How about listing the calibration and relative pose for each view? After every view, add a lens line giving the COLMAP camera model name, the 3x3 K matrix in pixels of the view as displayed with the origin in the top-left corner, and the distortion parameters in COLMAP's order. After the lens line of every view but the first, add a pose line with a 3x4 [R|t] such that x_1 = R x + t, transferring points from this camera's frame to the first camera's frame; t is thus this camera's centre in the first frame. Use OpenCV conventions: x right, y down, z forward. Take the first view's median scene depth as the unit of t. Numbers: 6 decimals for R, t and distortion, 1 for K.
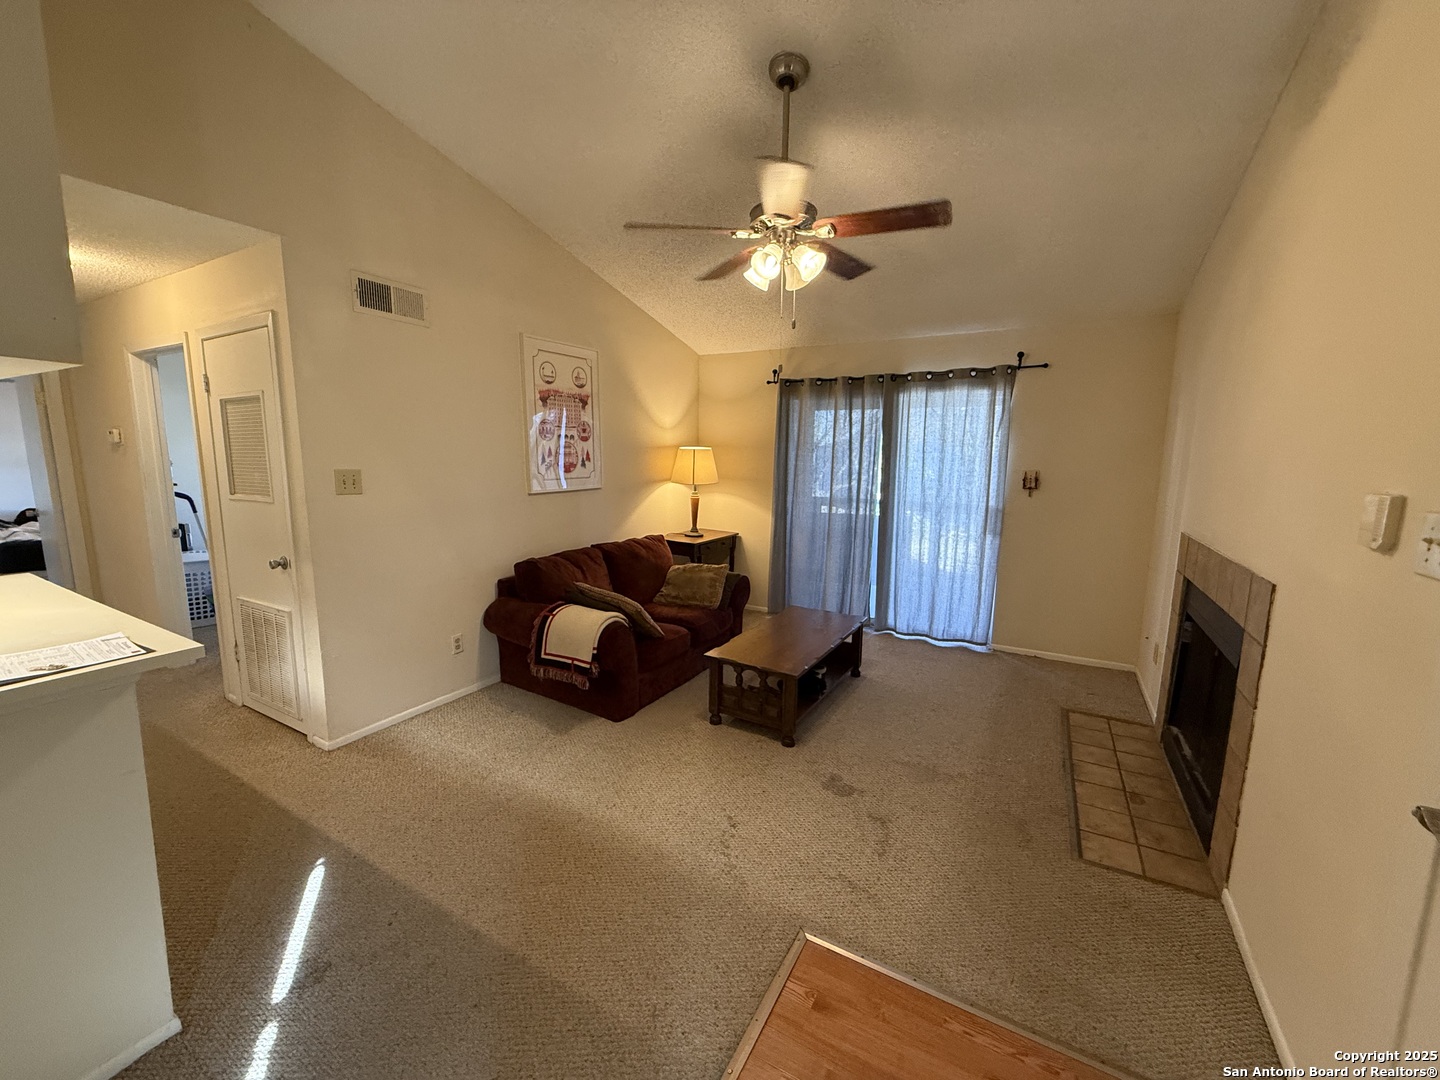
lens RADIAL K [[574.7, 0, 718.7], [0, 574.7, 538.8], [0, 0, 1]] dist [0.000839, -0.000100]
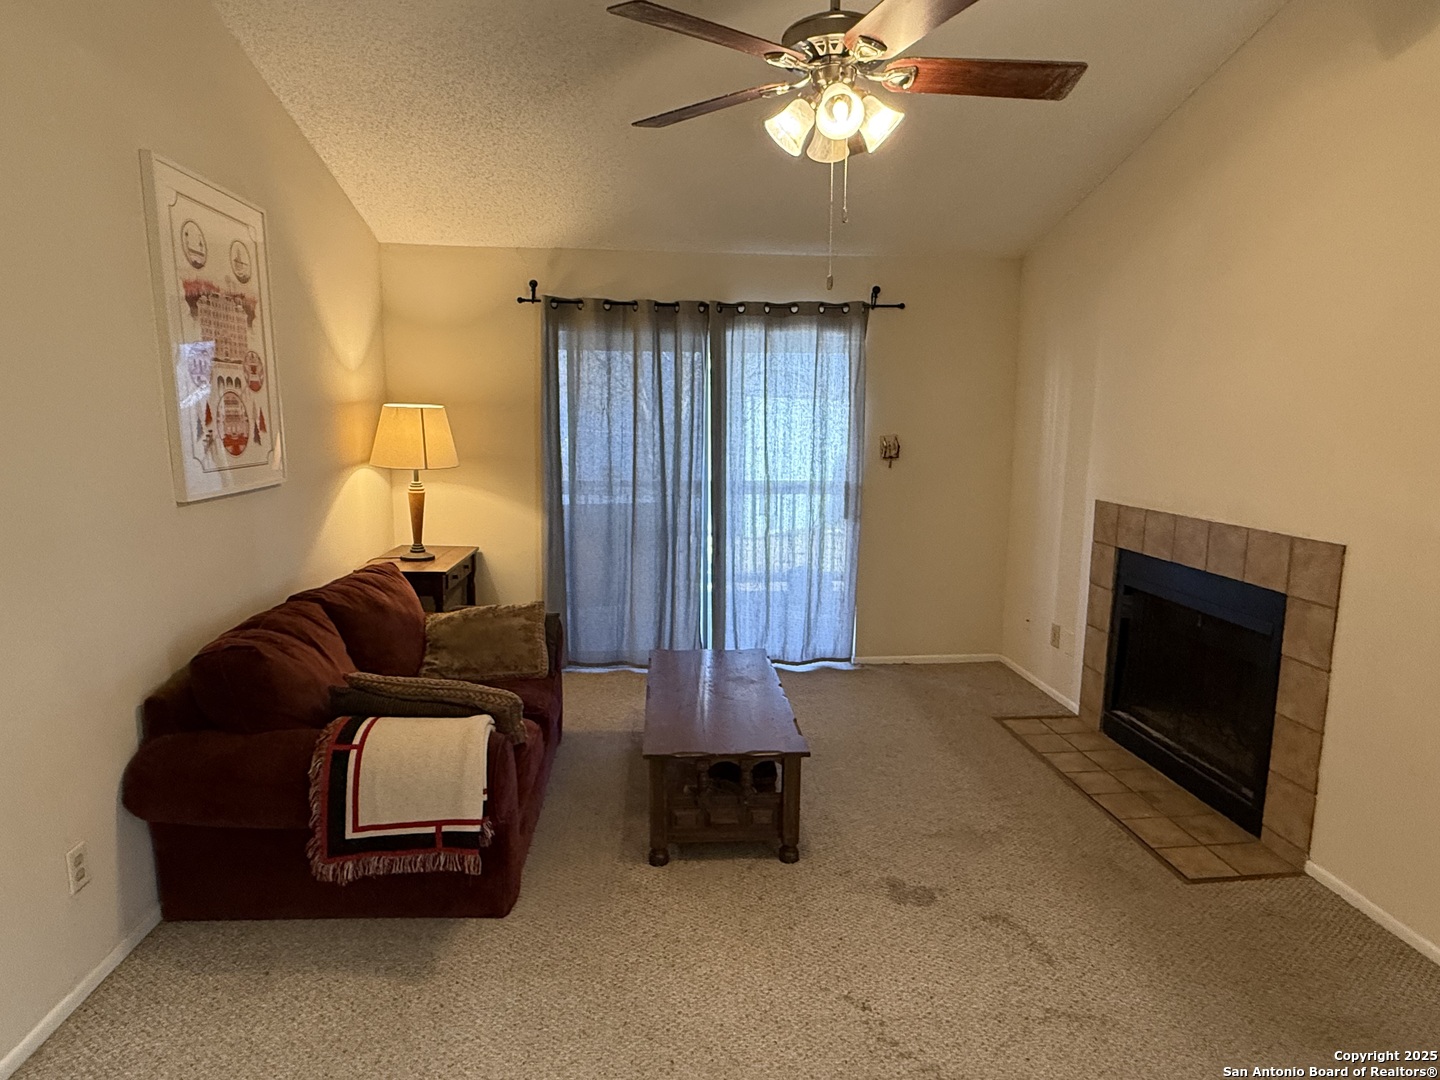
lens RADIAL K [[823.1, 0, 721.6], [0, 823.1, 541.0], [0, 0, 1]] dist [0.003147, 0.000264]
pose [[0.820114, -0.088596, 0.565300, -0.319334], [0.085412, 0.995827, 0.032157, -0.029229], [-0.565790, 0.021910, 0.824258, 0.187859]]
